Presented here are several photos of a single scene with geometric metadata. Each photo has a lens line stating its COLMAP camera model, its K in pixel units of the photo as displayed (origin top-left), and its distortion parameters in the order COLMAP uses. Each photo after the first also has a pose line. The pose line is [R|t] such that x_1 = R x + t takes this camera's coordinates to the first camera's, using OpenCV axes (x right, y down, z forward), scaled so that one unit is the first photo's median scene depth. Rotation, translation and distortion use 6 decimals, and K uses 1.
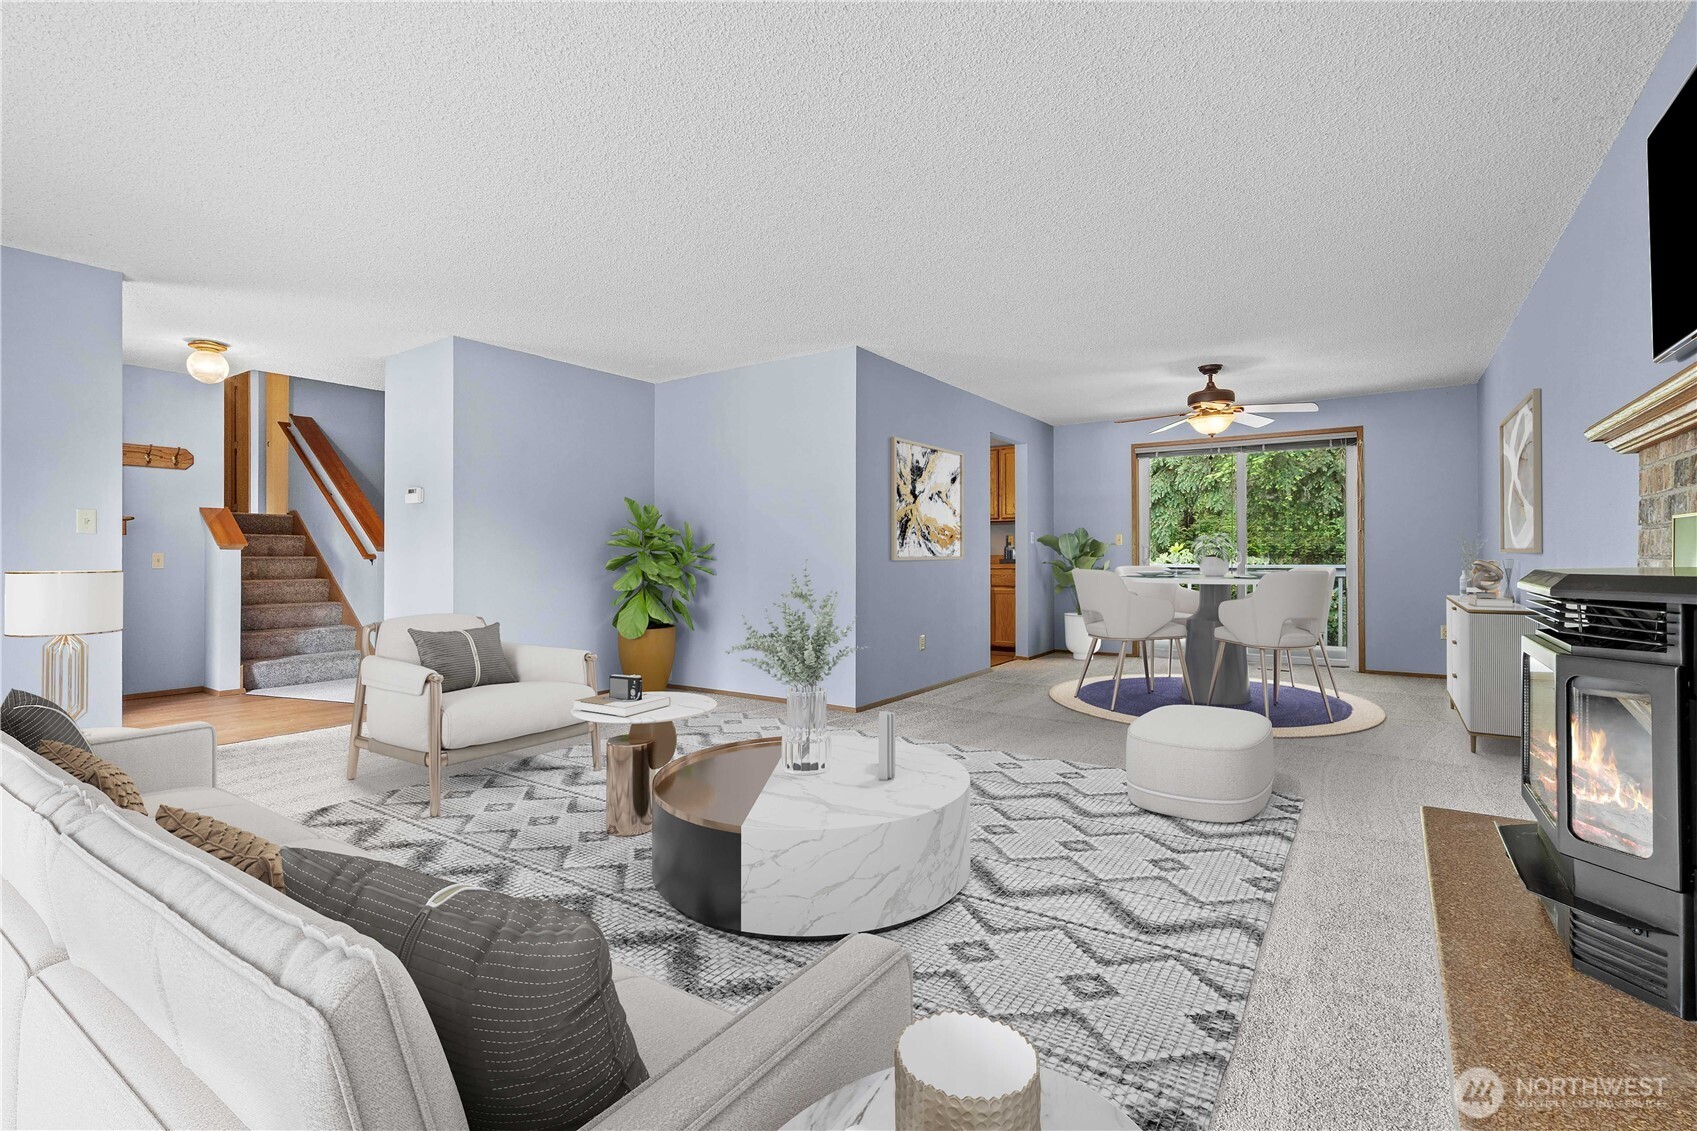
lens RADIAL K [[780.1, 0, 834.4], [0, 780.1, 559.9], [0, 0, 1]] dist [-0.000623, 0.000075]
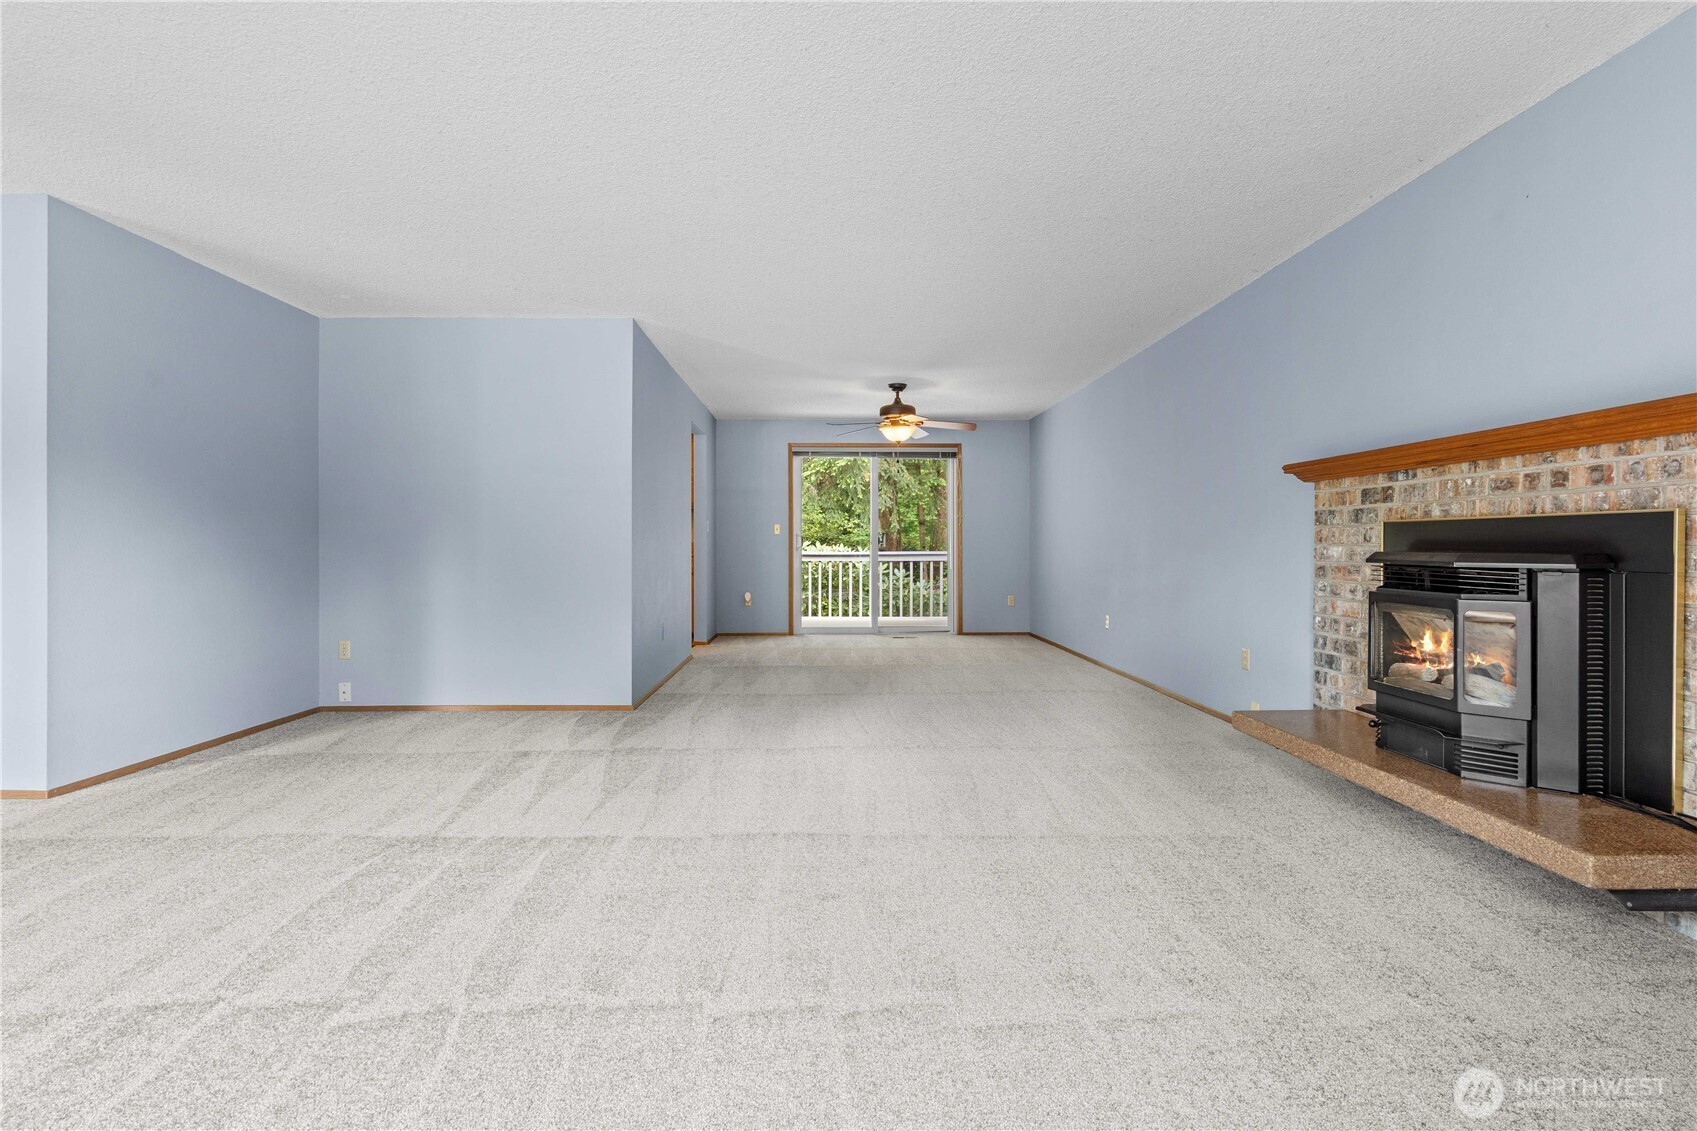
lens RADIAL K [[780.1, 0, 834.4], [0, 780.1, 559.9], [0, 0, 1]] dist [-0.000623, 0.000075]
pose [[0.811351, -0.010068, 0.584472, -0.291609], [0.001491, 0.999884, 0.015153, 0.000753], [-0.584557, -0.011423, 0.811272, 0.088279]]
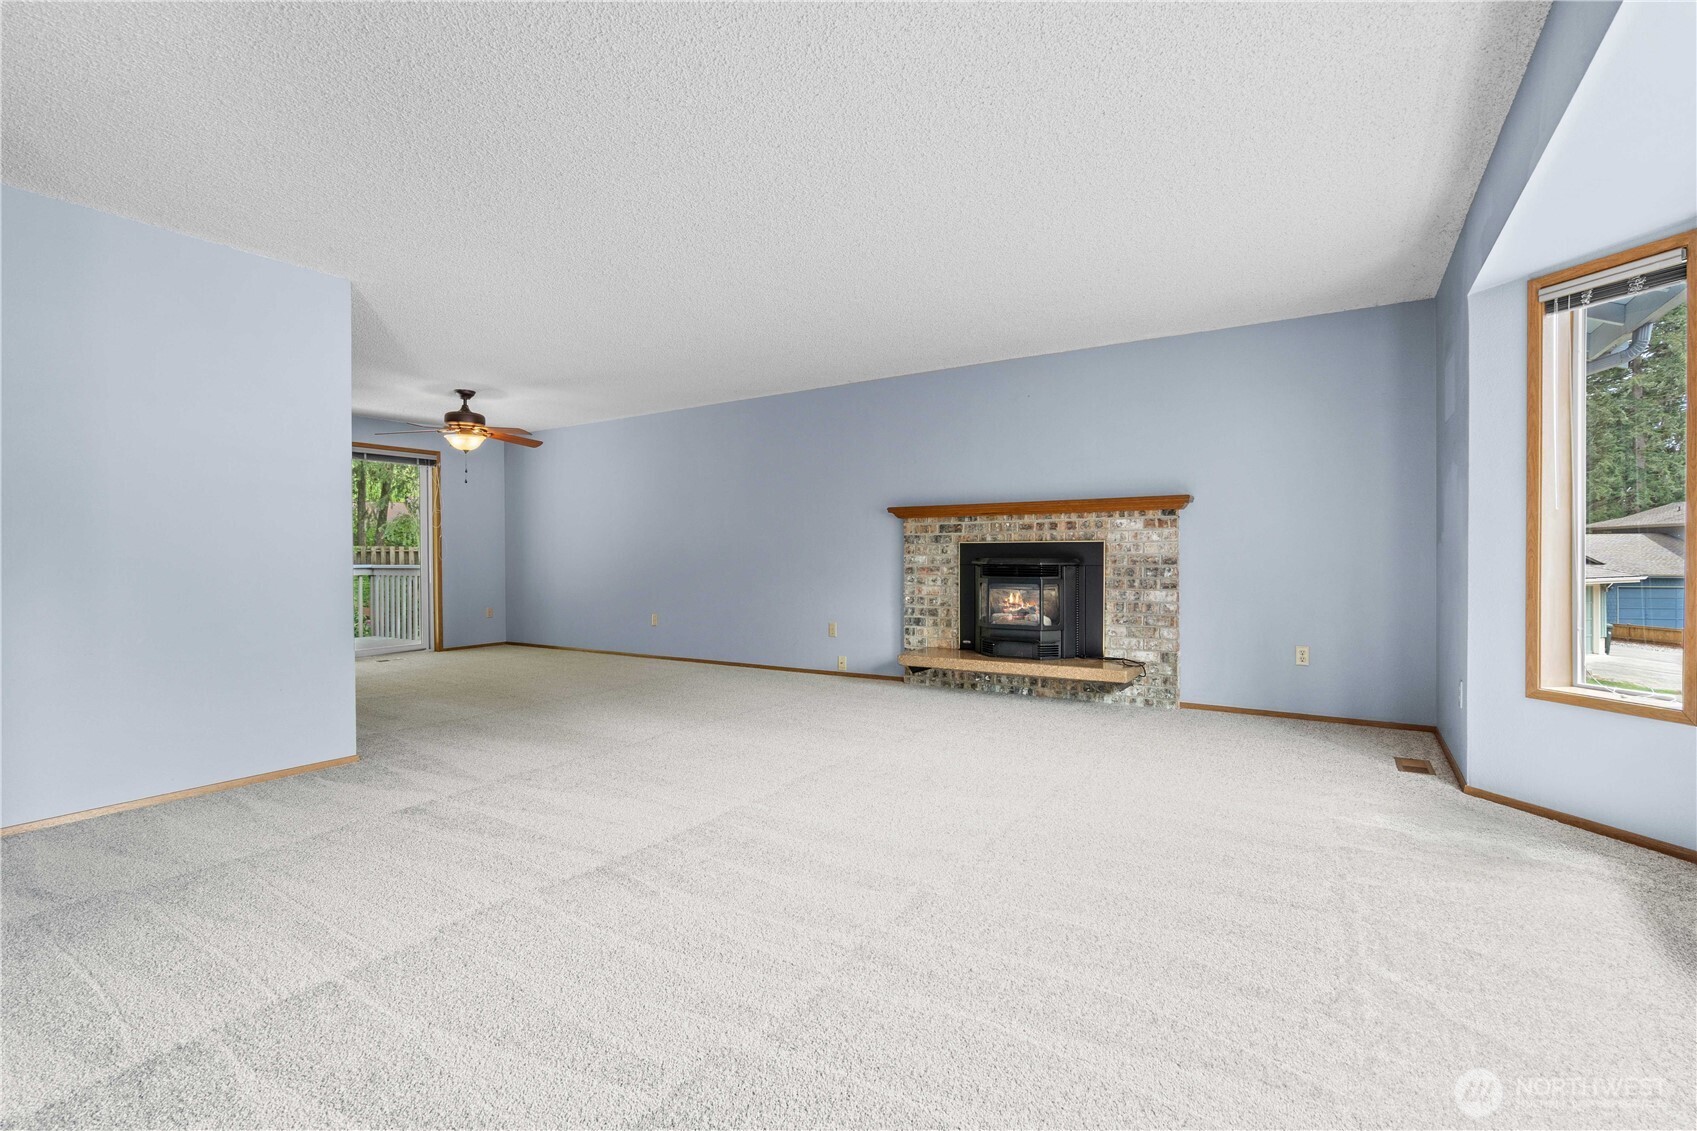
lens RADIAL K [[780.1, 0, 834.4], [0, 780.1, 559.9], [0, 0, 1]] dist [-0.000623, 0.000075]
pose [[-0.035174, -0.006654, 0.999359, -0.679441], [0.009874, 0.999927, 0.007005, -0.003201], [-0.999332, 0.010114, -0.035106, 0.497583]]
